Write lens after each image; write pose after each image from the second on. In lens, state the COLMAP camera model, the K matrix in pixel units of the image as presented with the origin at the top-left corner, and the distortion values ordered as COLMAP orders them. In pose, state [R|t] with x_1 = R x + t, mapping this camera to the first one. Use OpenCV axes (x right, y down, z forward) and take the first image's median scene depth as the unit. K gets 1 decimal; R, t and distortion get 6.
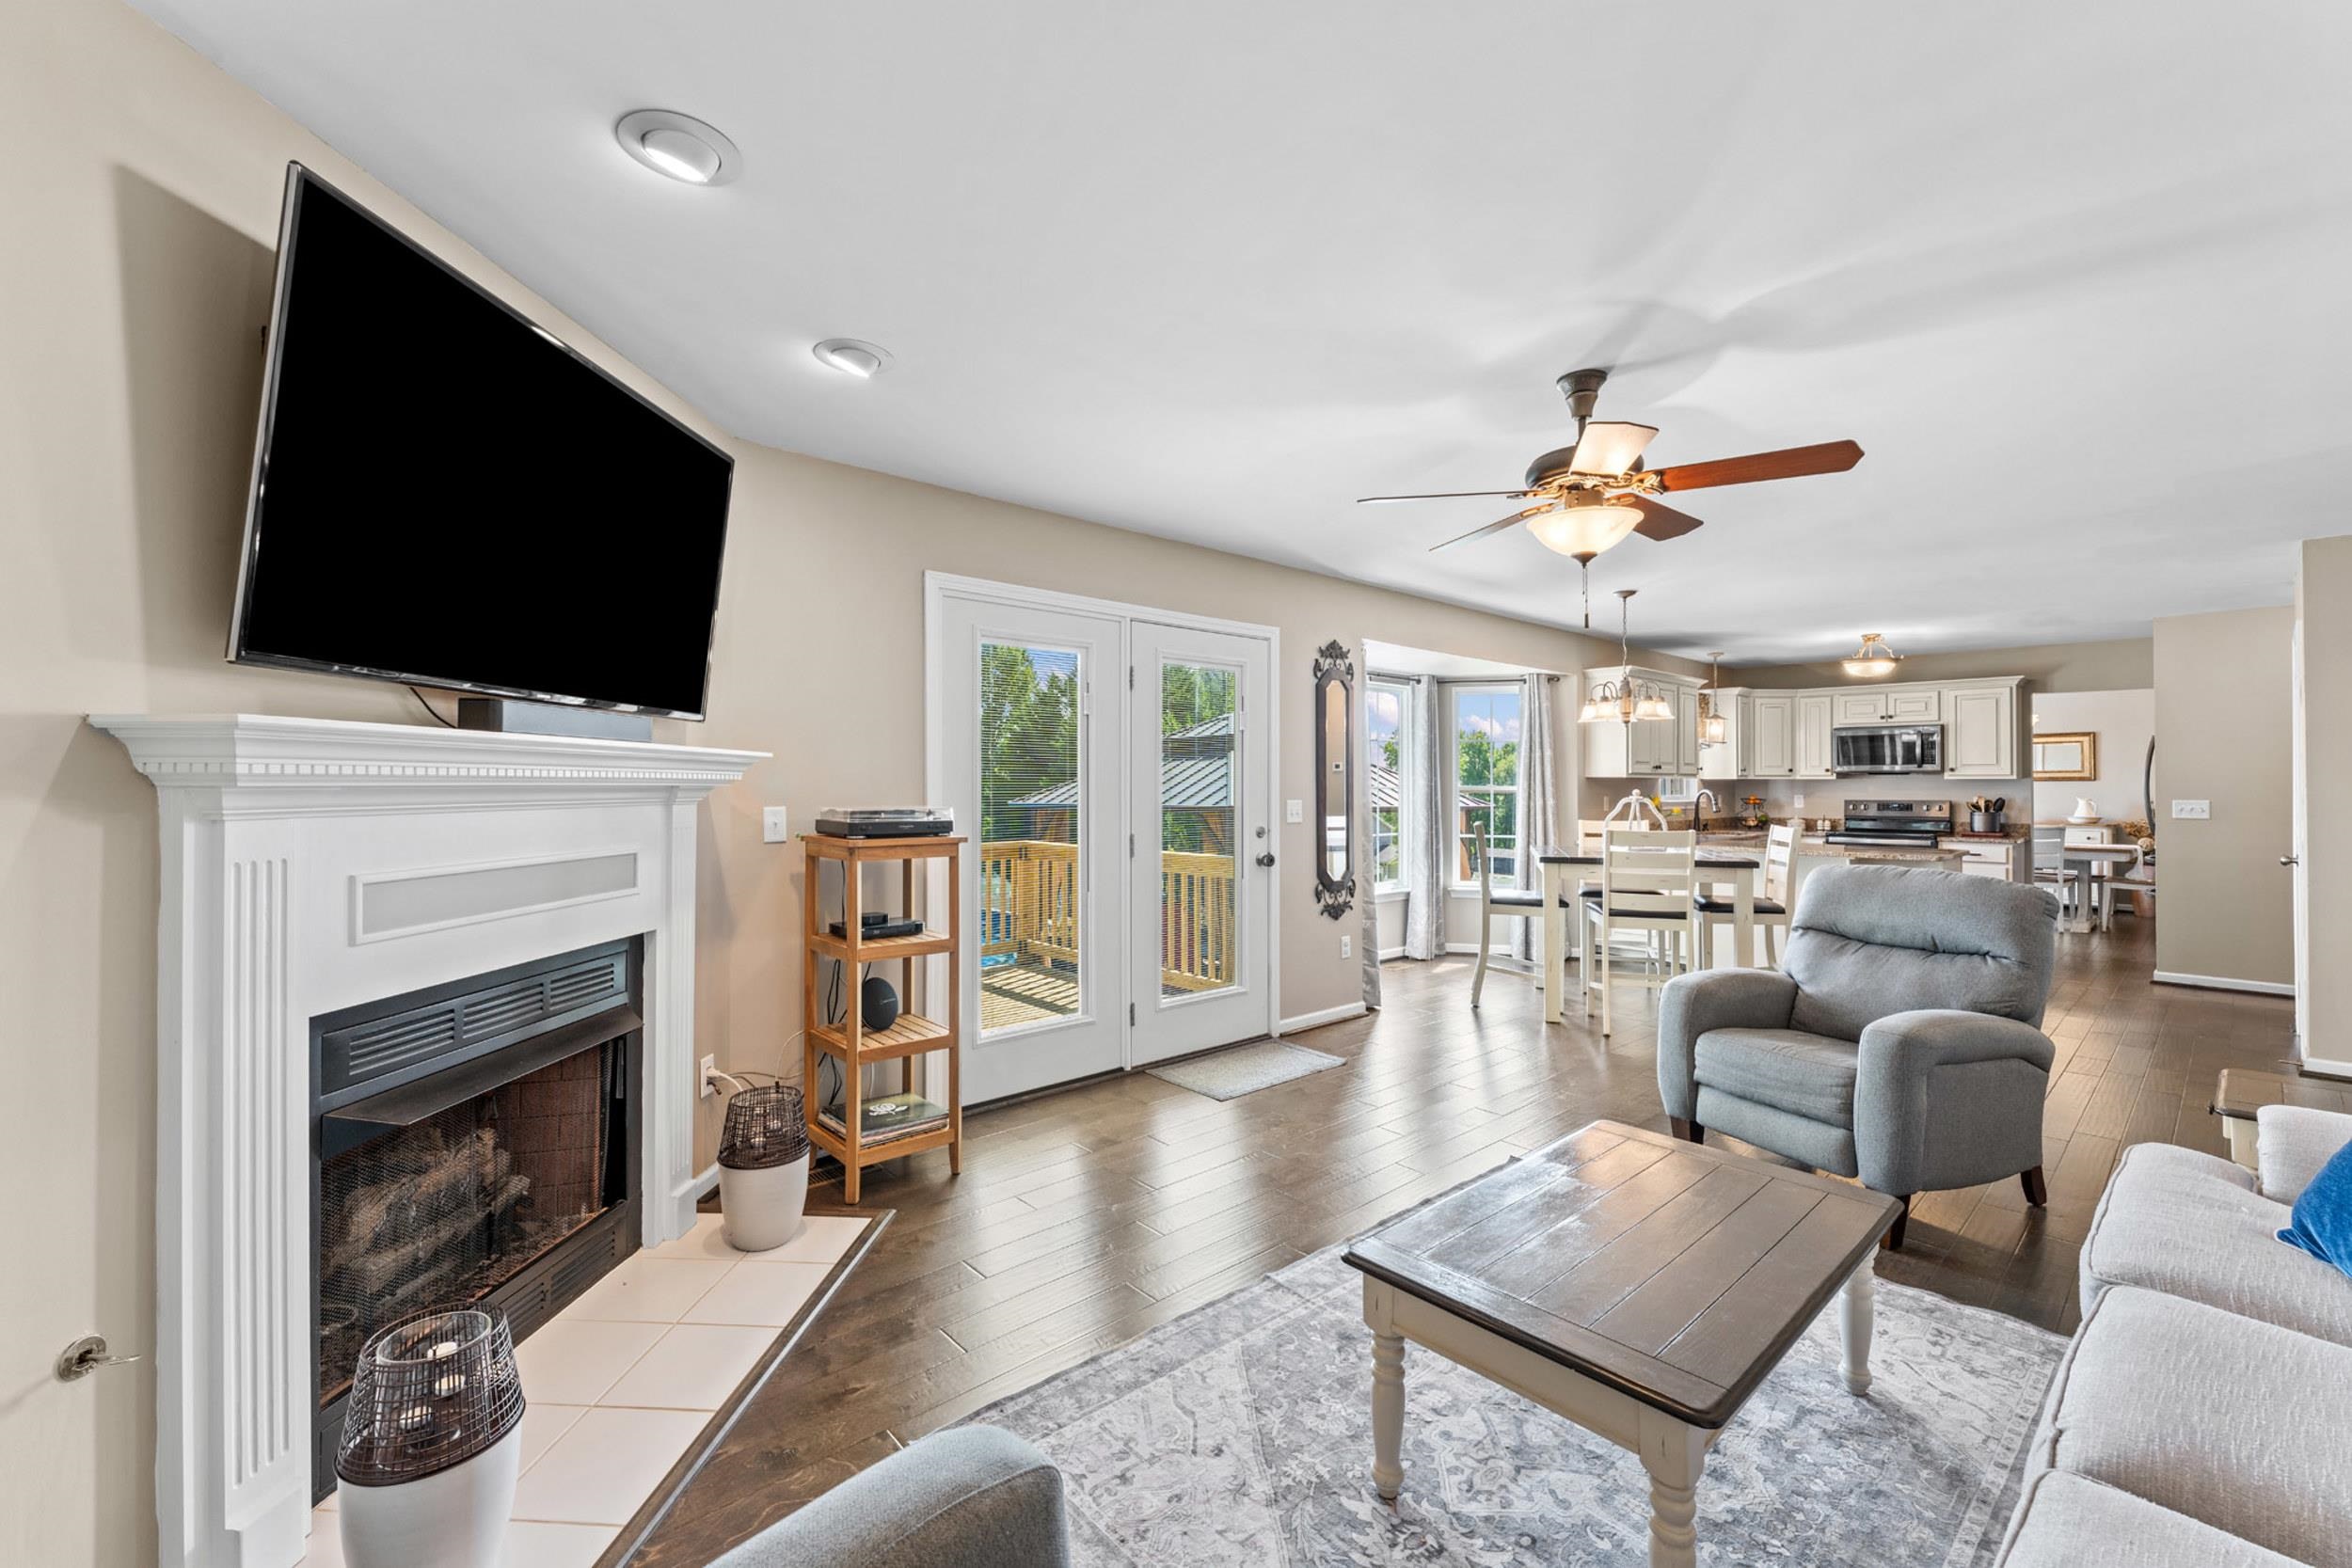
lens RADIAL K [[962.4, 0, 1172.9], [0, 962.4, 780.4], [0, 0, 1]] dist [-0.003155, -0.000452]
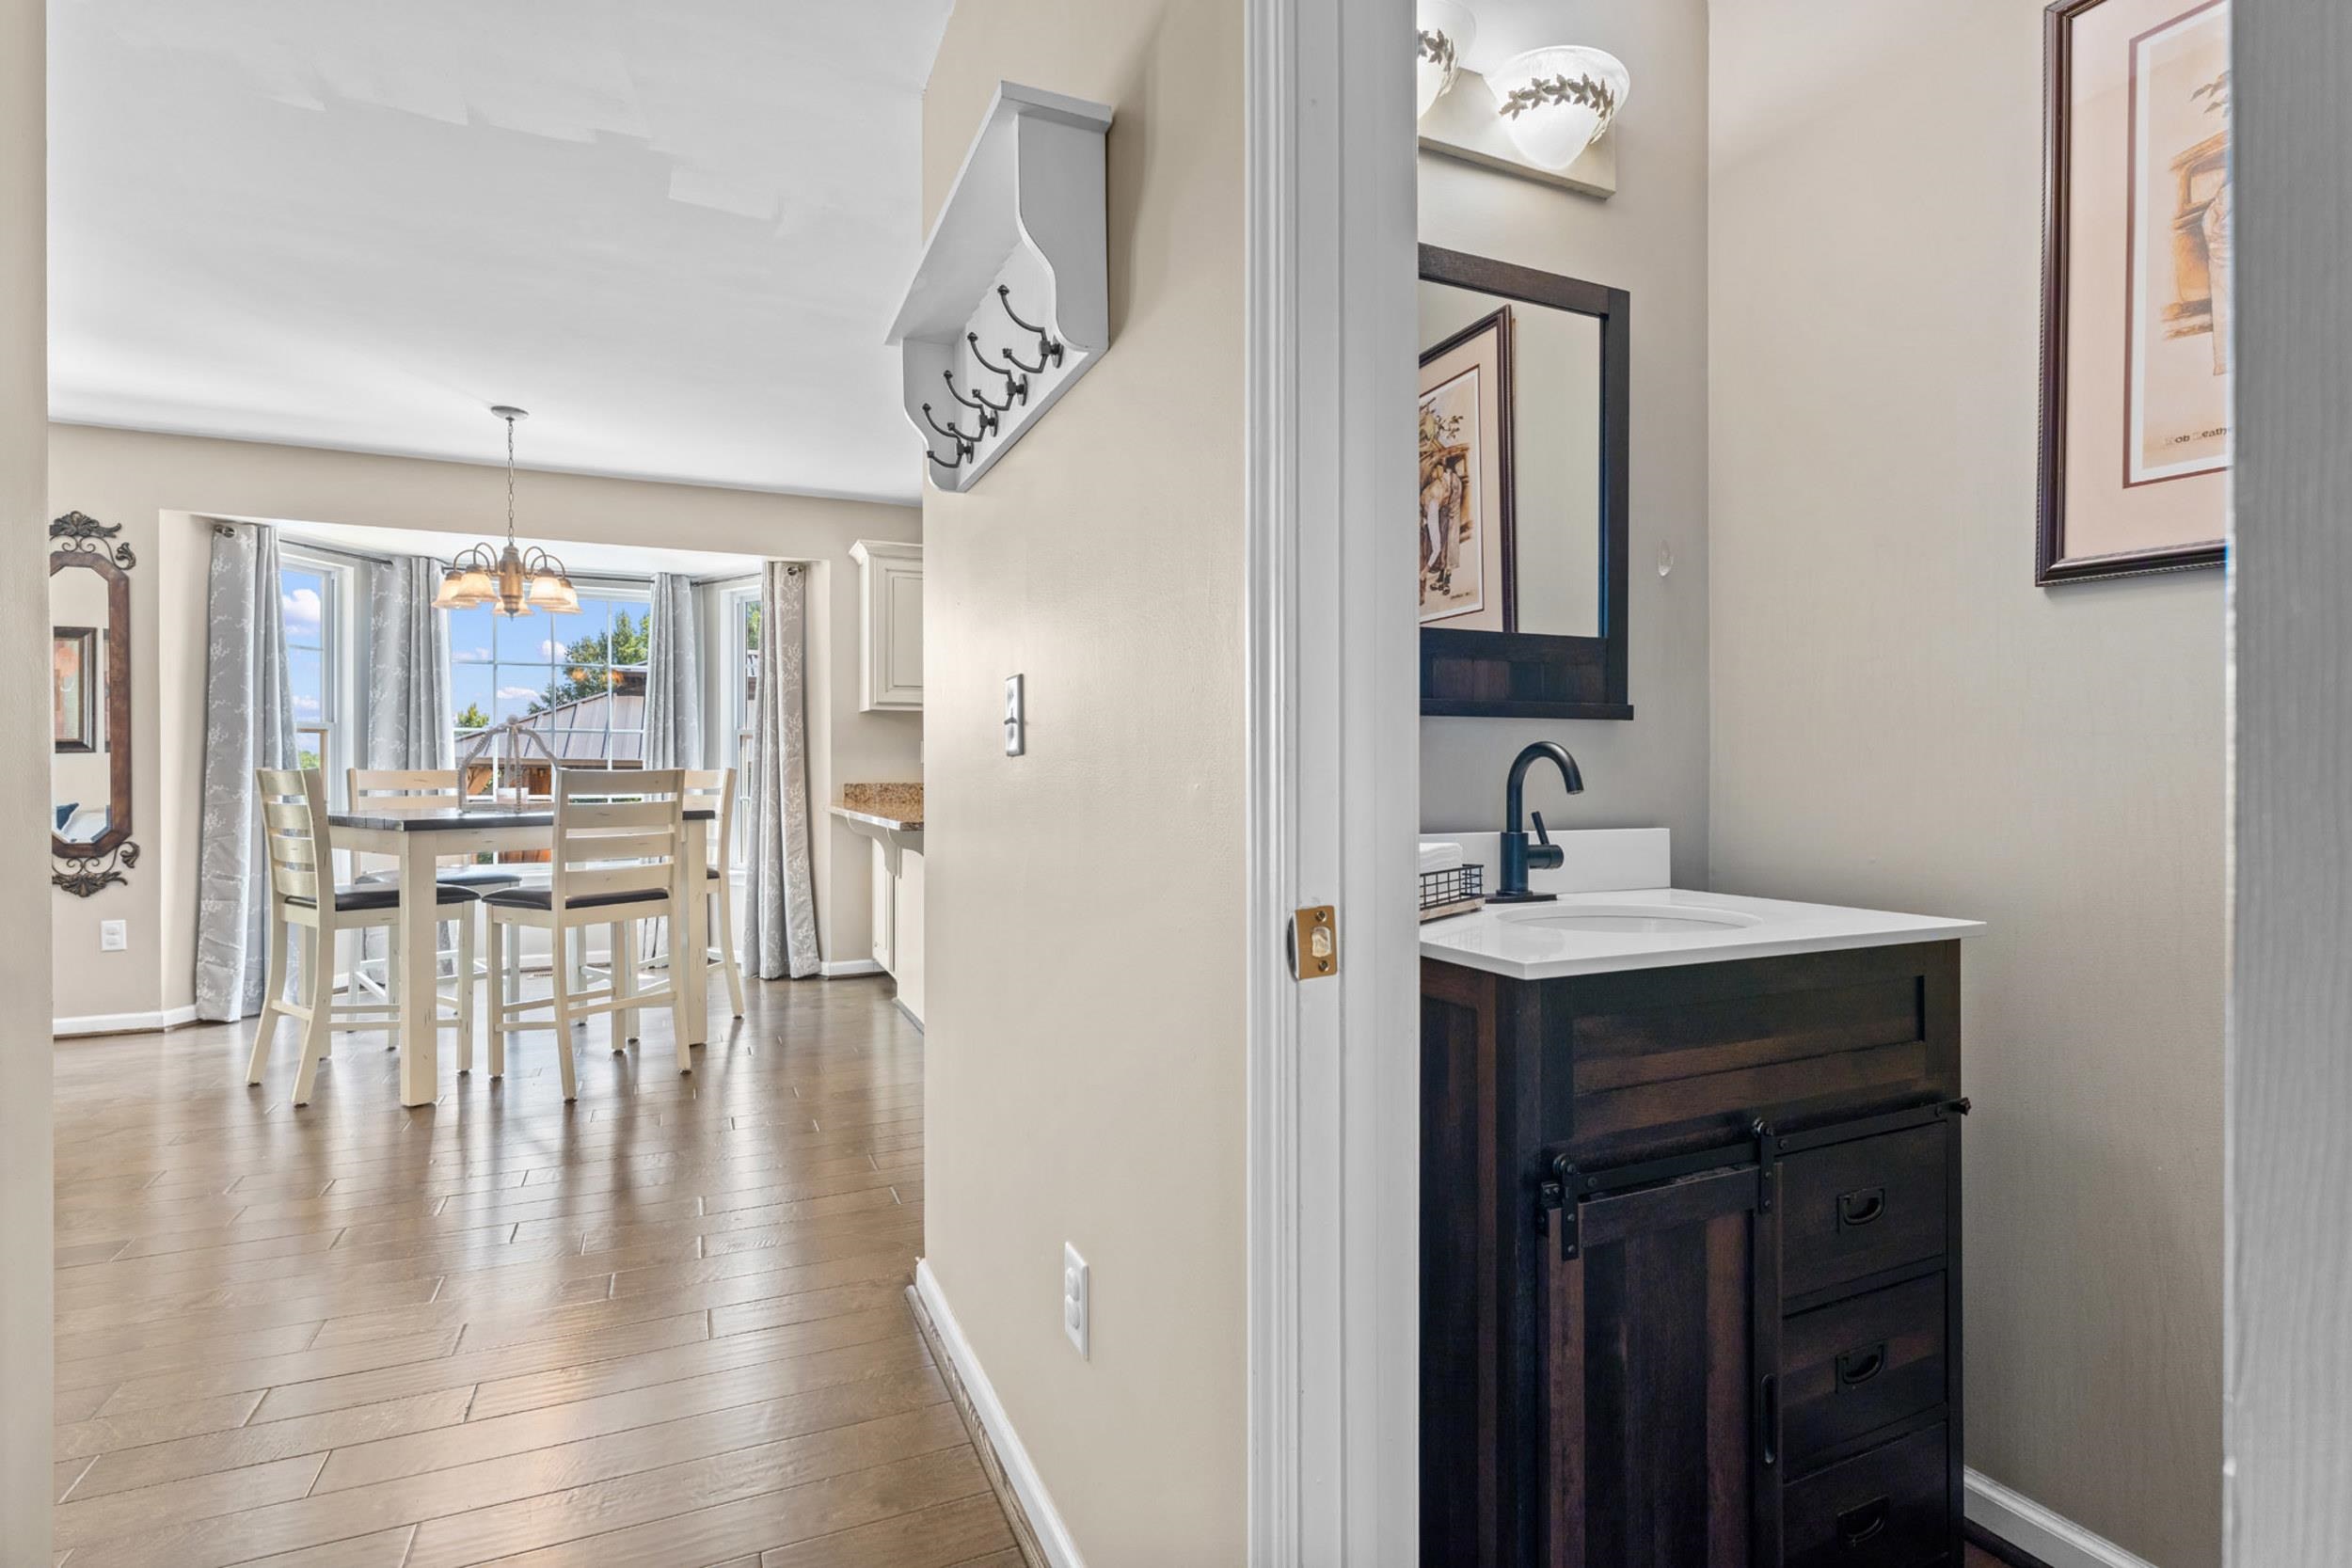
lens RADIAL K [[1092.3, 0, 1175.8], [0, 1092.3, 775.6], [0, 0, 1]] dist [0.003873, 0.000929]
pose [[0.953179, -0.000092, -0.302408, 0.794342], [0.003595, 0.999933, 0.011027, 0.030965], [0.302386, -0.011598, 0.953115, 0.302646]]
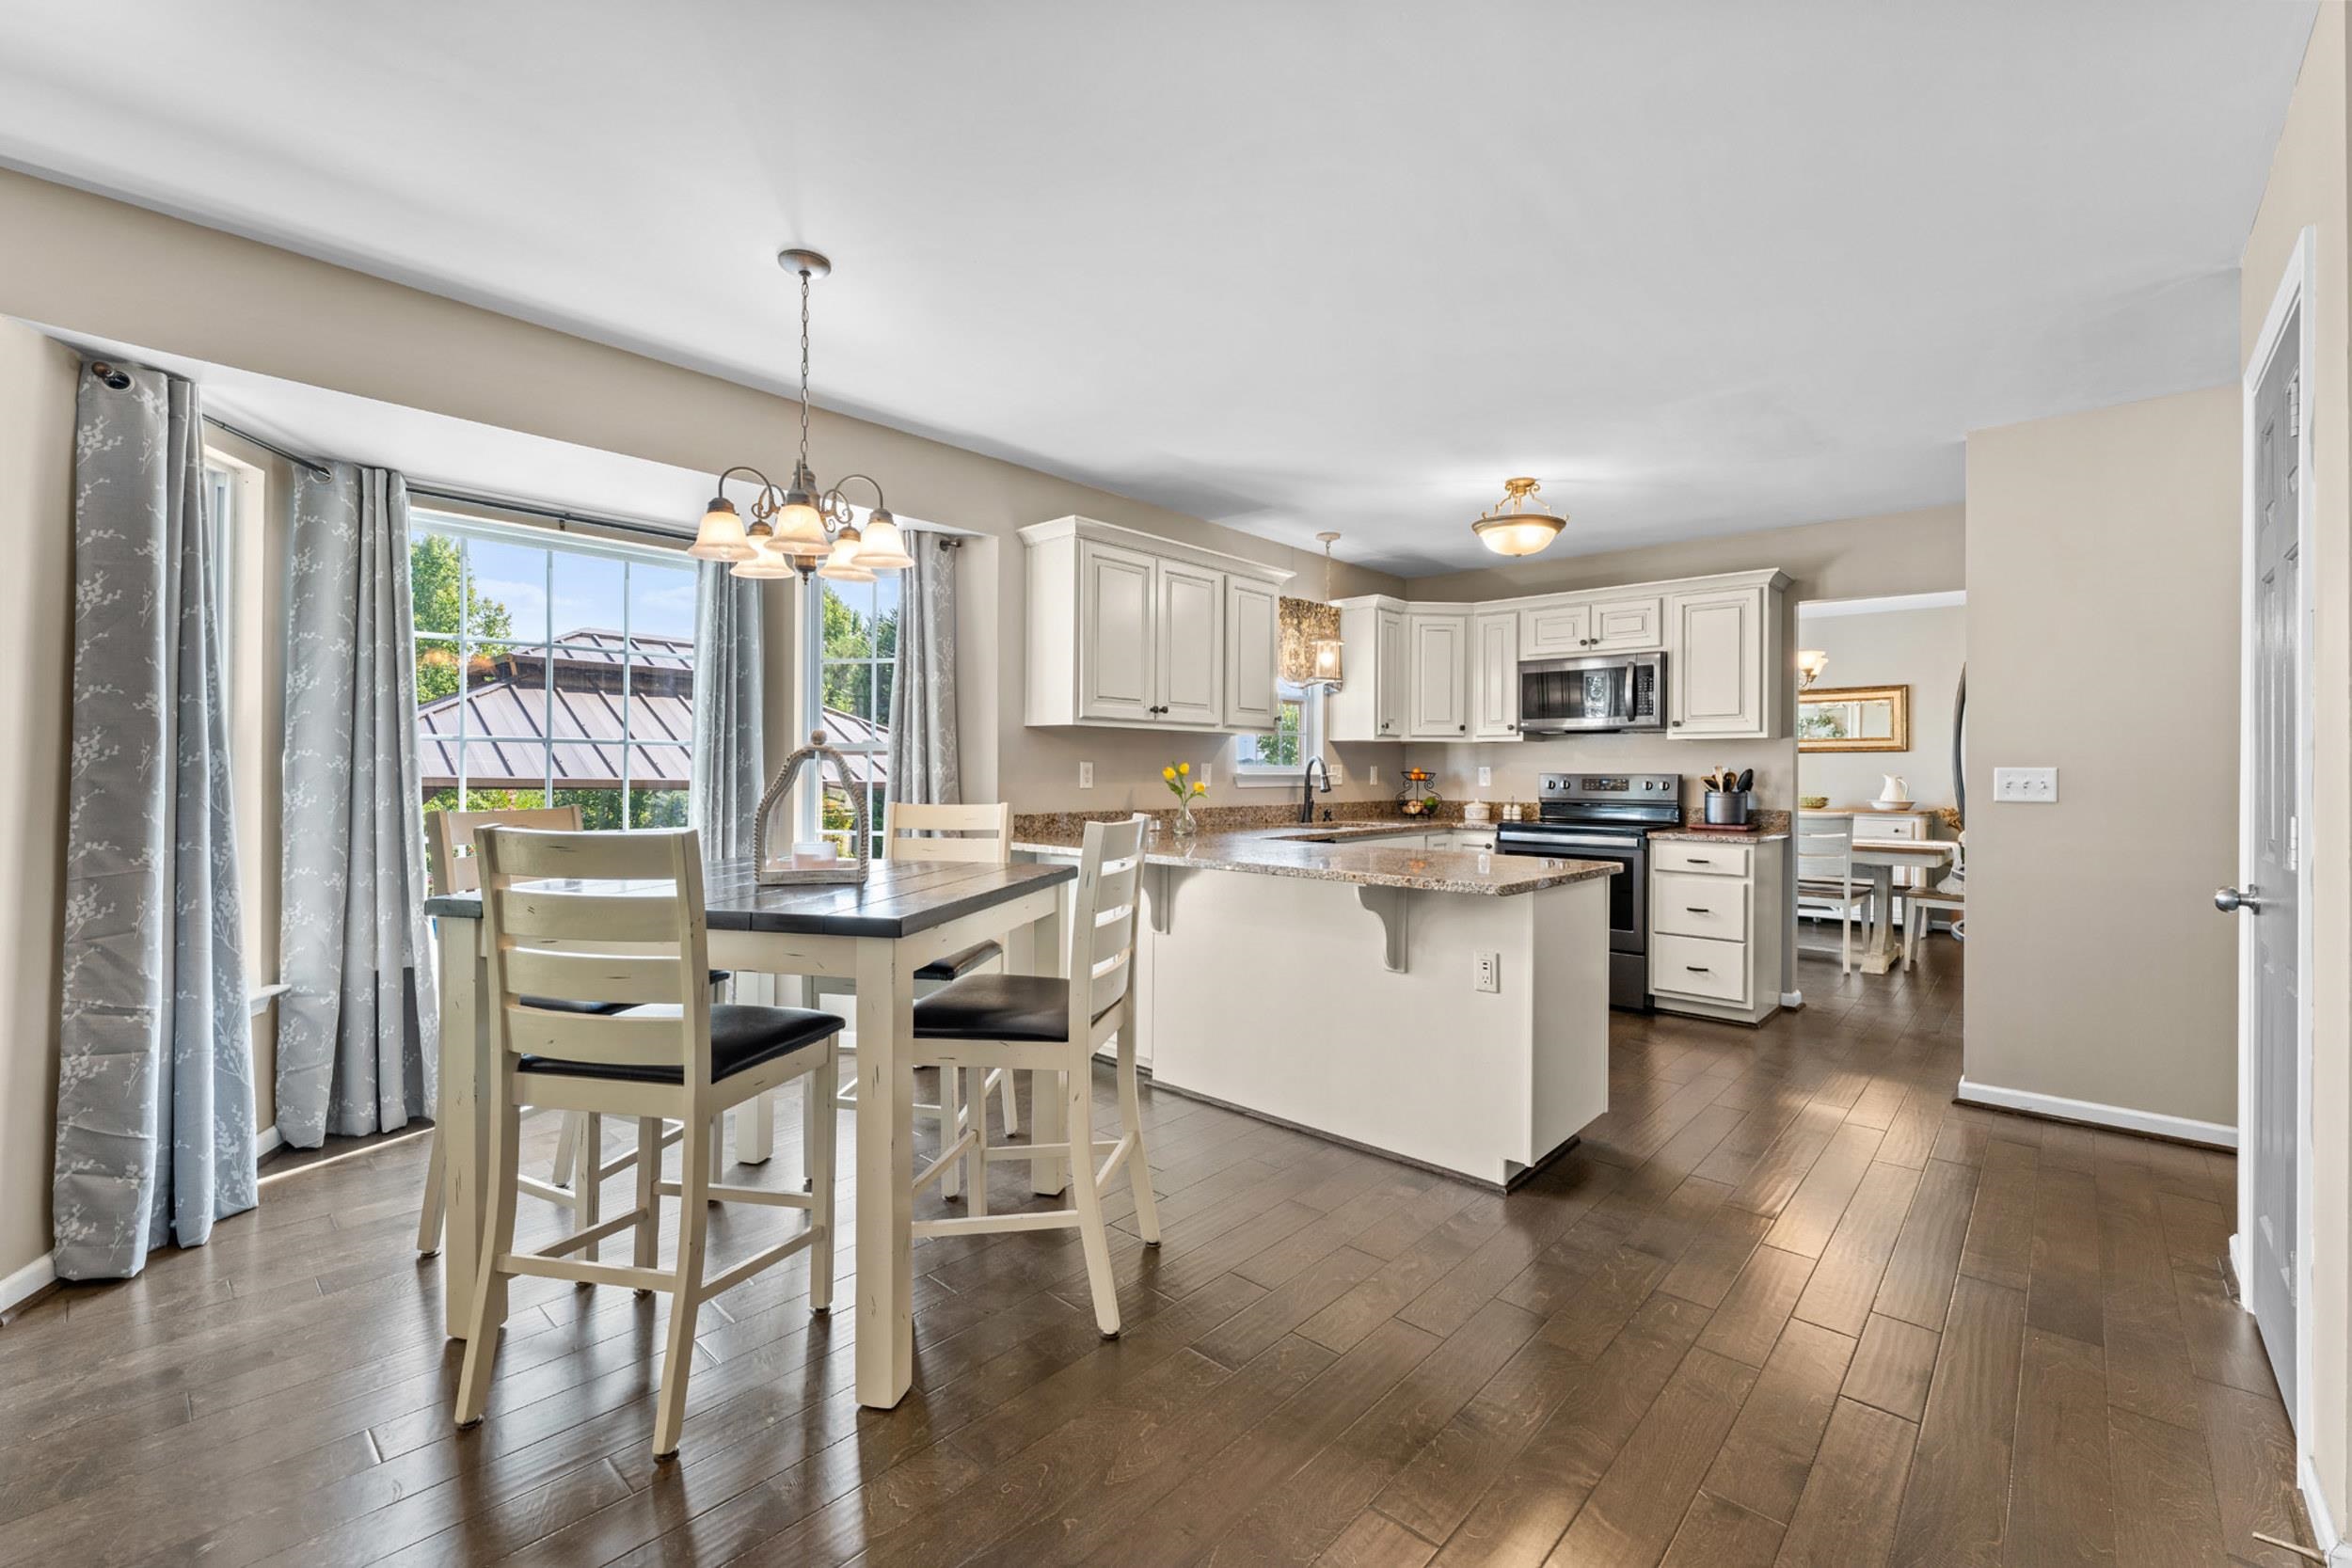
lens RADIAL K [[982.2, 0, 1178.0], [0, 982.2, 776.1], [0, 0, 1]] dist [-0.000170, -0.001262]
pose [[0.994944, 0.004364, 0.100336, 0.417925], [-0.005458, 0.999929, 0.010629, 0.017242], [-0.100282, -0.011123, 0.994897, 0.391246]]
